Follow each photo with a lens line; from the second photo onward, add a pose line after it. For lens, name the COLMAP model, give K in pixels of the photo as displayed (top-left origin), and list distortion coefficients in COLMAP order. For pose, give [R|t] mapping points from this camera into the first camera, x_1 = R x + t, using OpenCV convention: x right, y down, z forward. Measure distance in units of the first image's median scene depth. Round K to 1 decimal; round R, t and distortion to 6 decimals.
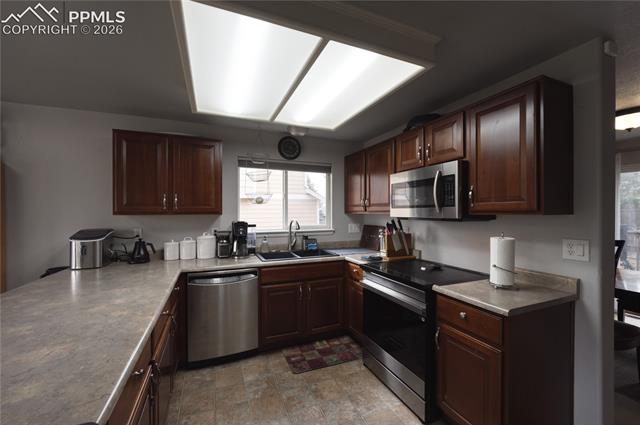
lens RADIAL K [[265.5, 0, 319.3], [0, 265.5, 216.0], [0, 0, 1]] dist [-0.001204, -0.000122]
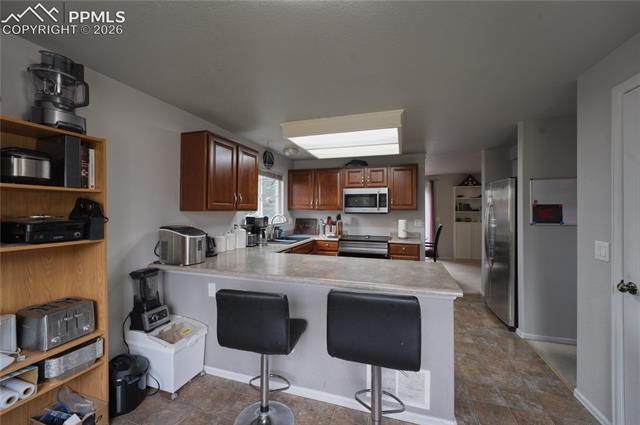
lens RADIAL K [[265.5, 0, 319.3], [0, 265.5, 216.0], [0, 0, 1]] dist [-0.001204, -0.000122]
pose [[0.652761, -0.012787, 0.757456, -1.179676], [0.004769, 0.999907, 0.012770, 0.004106], [-0.757549, -0.004723, 0.652762, -0.045891]]
